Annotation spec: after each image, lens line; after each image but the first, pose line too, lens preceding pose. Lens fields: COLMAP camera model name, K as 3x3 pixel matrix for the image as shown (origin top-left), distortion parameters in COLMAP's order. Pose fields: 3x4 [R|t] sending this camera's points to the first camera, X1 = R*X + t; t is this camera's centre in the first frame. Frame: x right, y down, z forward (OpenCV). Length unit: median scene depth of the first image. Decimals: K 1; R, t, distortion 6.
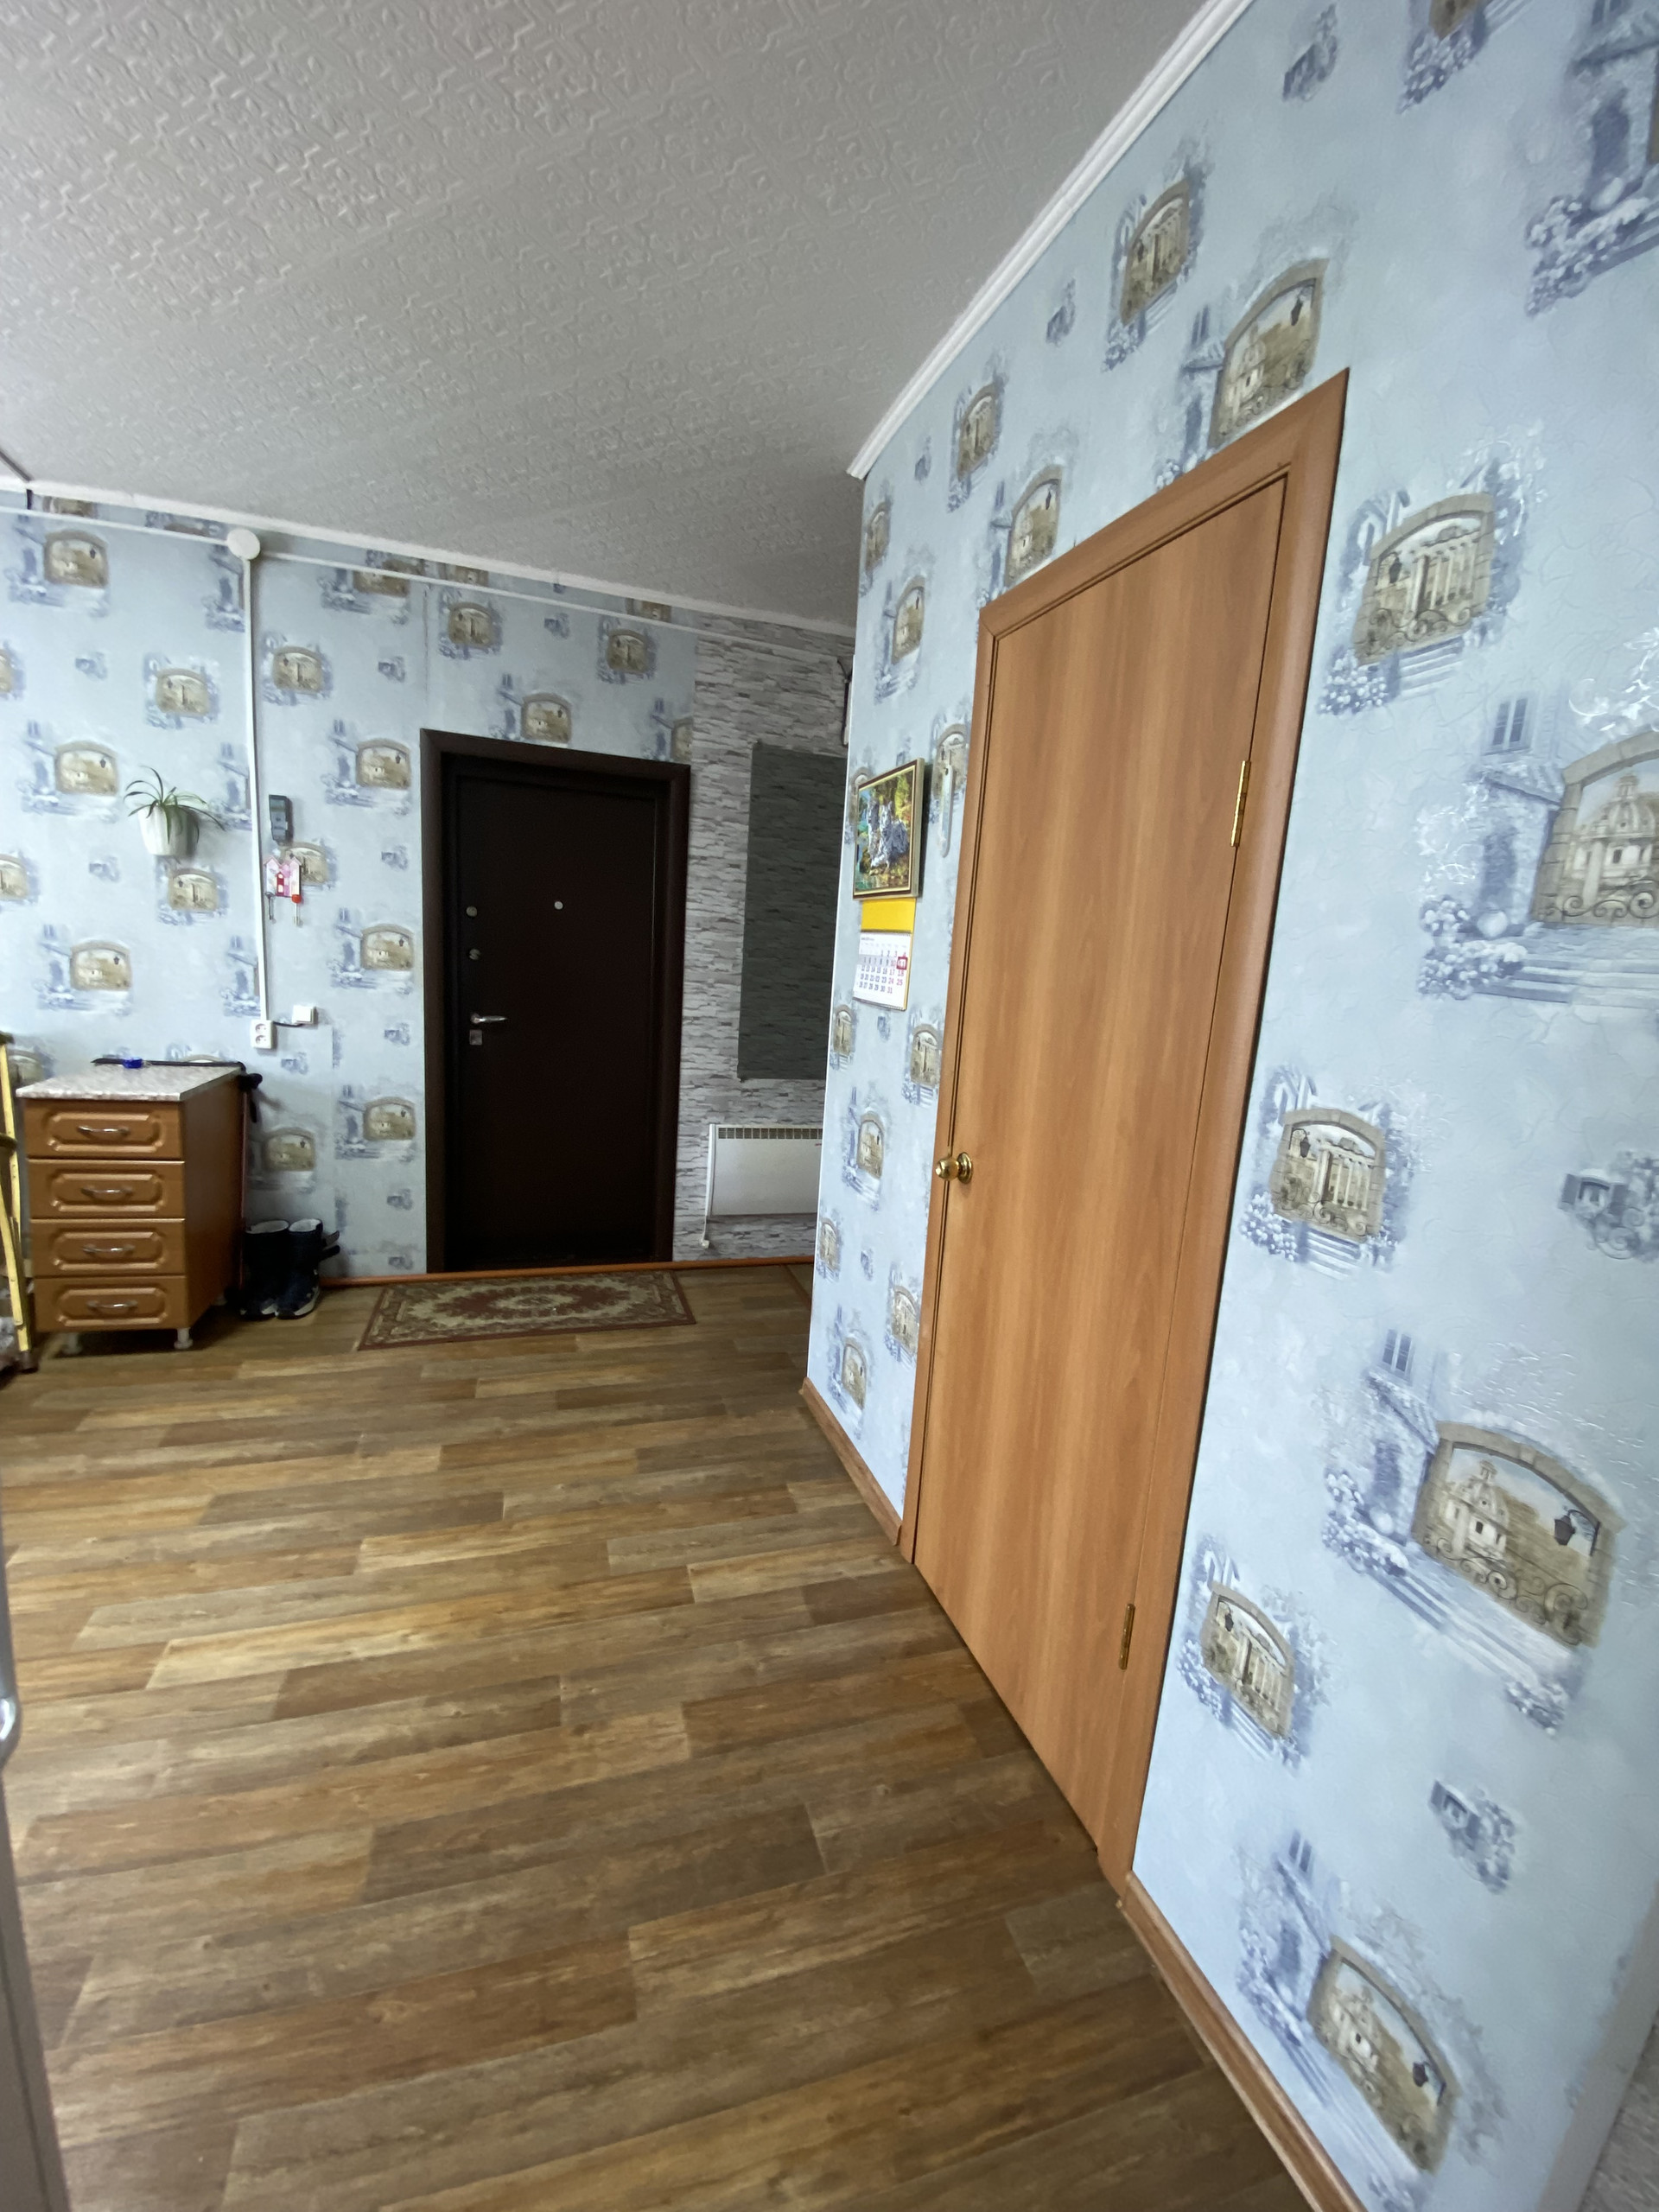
lens RADIAL K [[897.4, 0, 829.5], [0, 897.4, 1106.0], [0, 0, 1]] dist [0.023341, -0.024837]
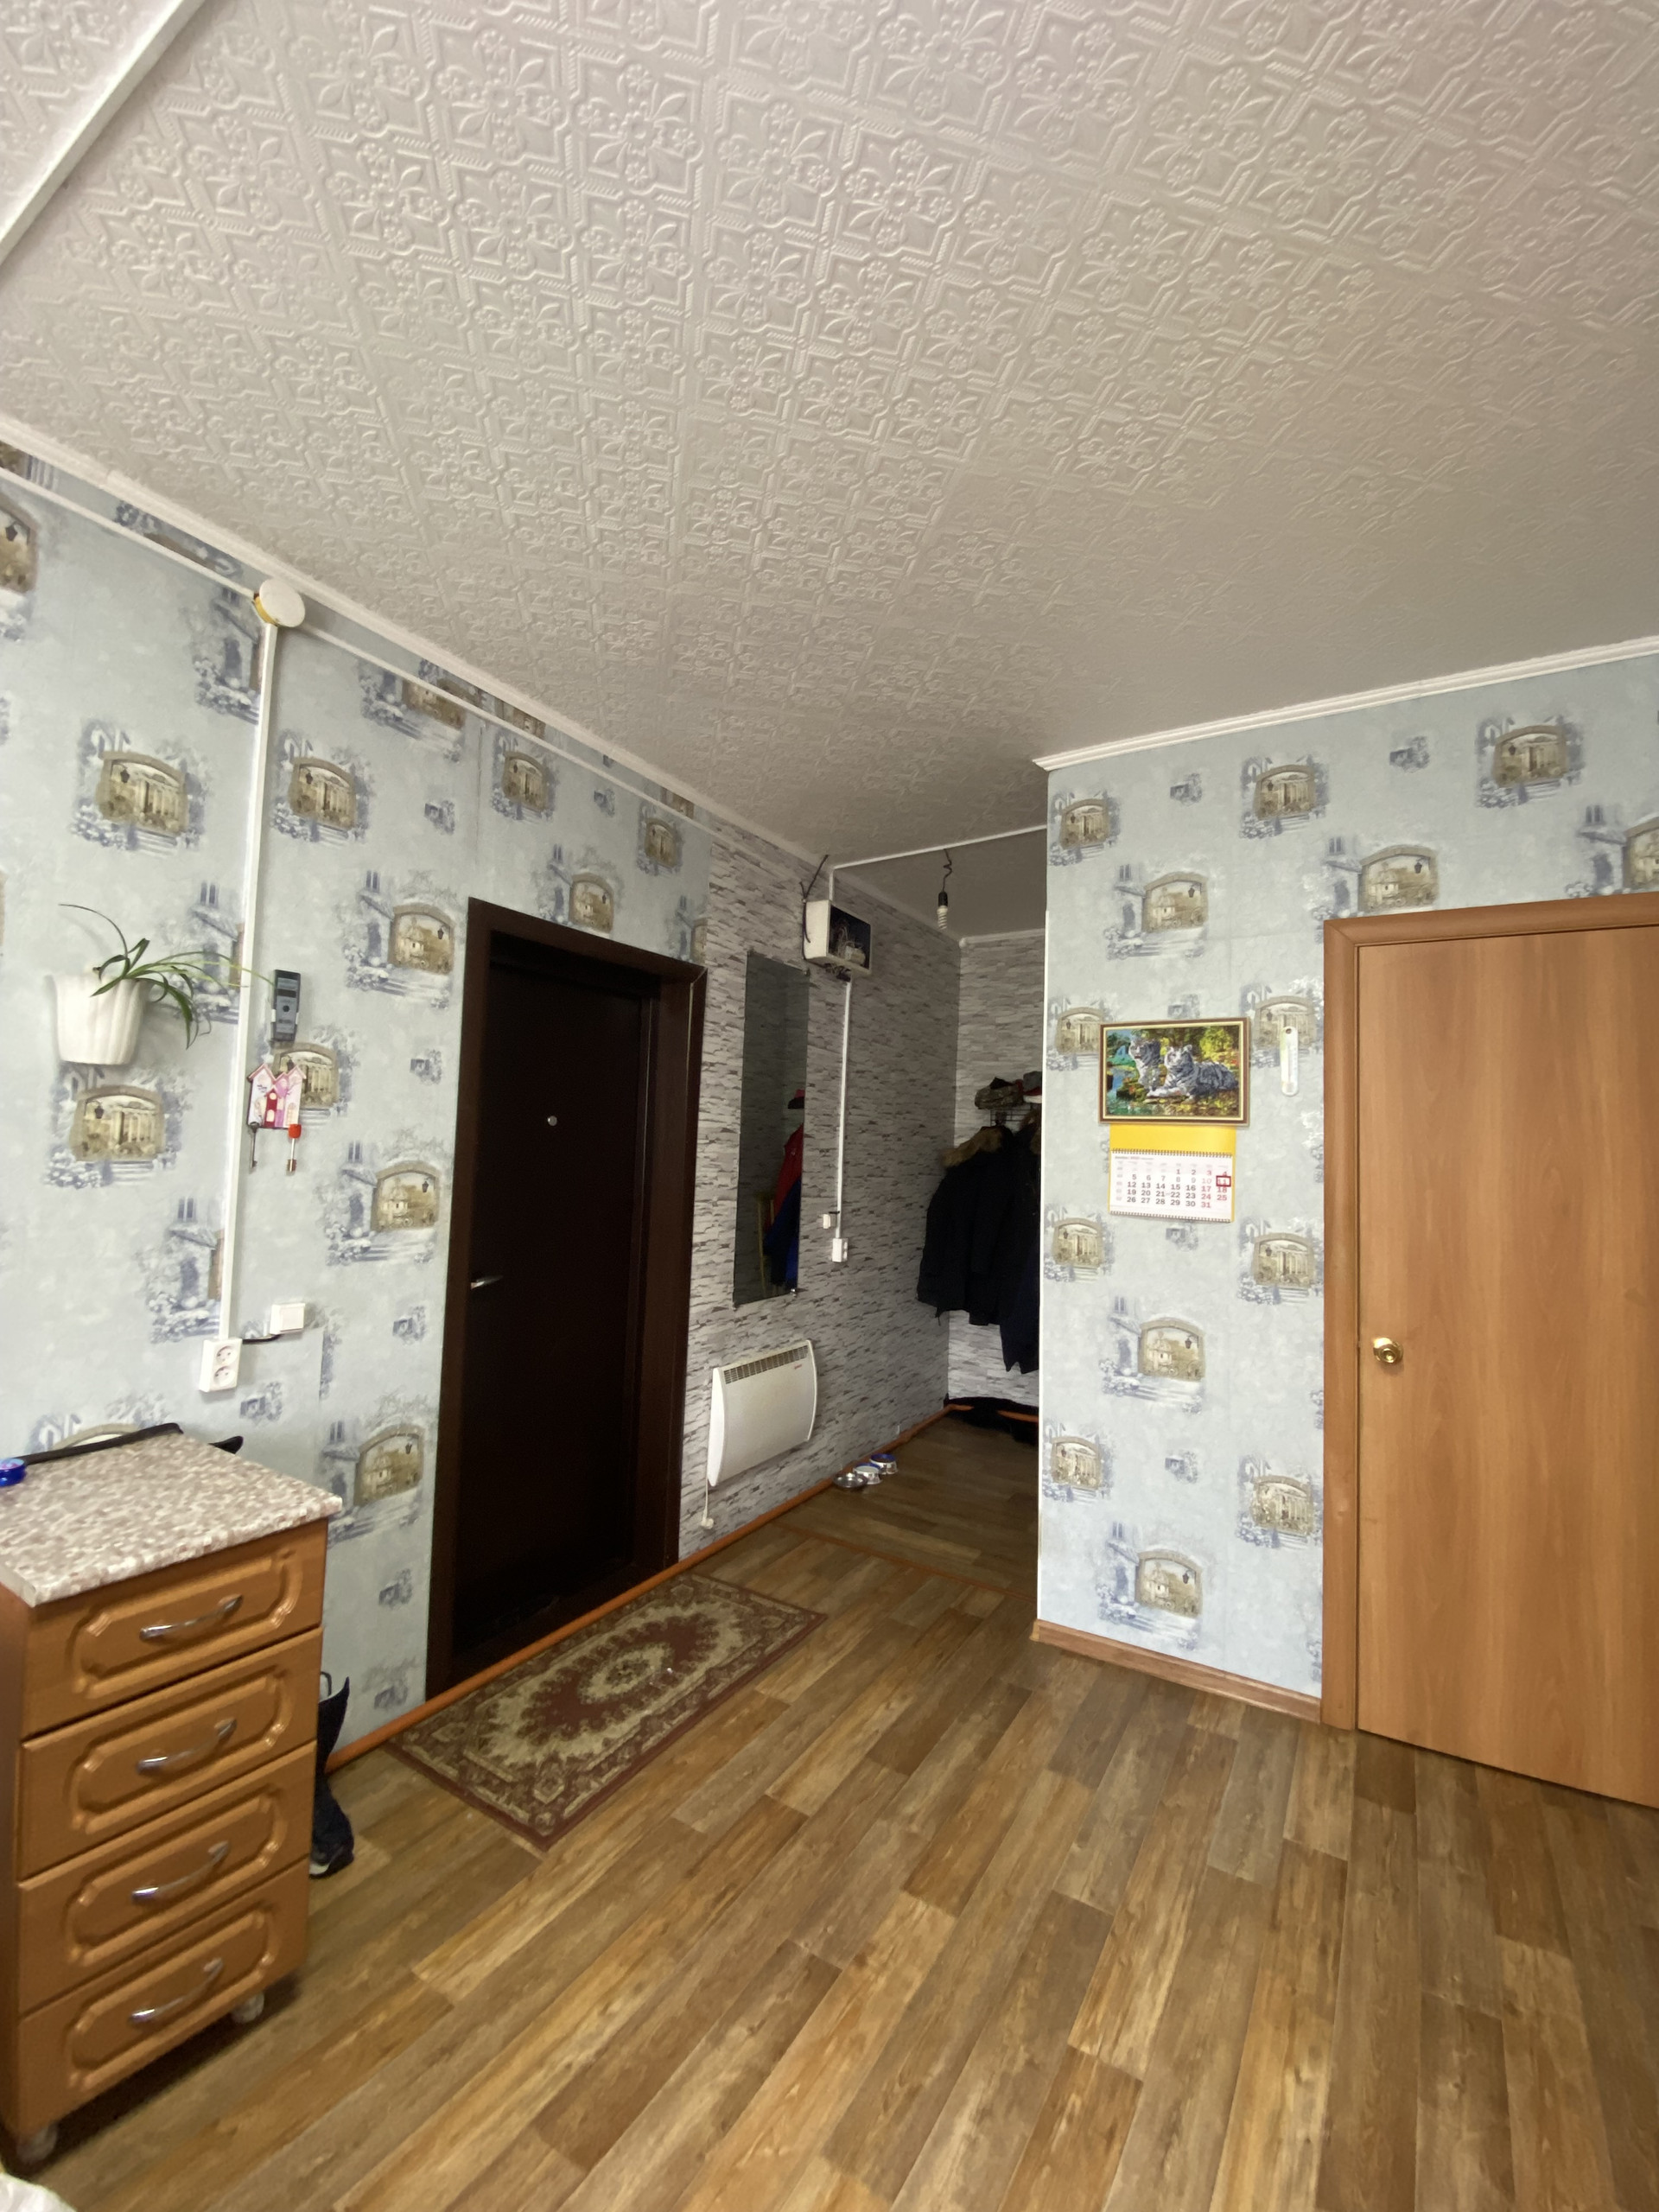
lens RADIAL K [[897.4, 0, 829.5], [0, 897.4, 1106.0], [0, 0, 1]] dist [0.023341, -0.024837]
pose [[0.756538, -0.015050, 0.653777, -0.717308], [0.134543, 0.981930, -0.133087, -0.114185], [-0.639960, 0.188647, 0.744892, 0.298283]]
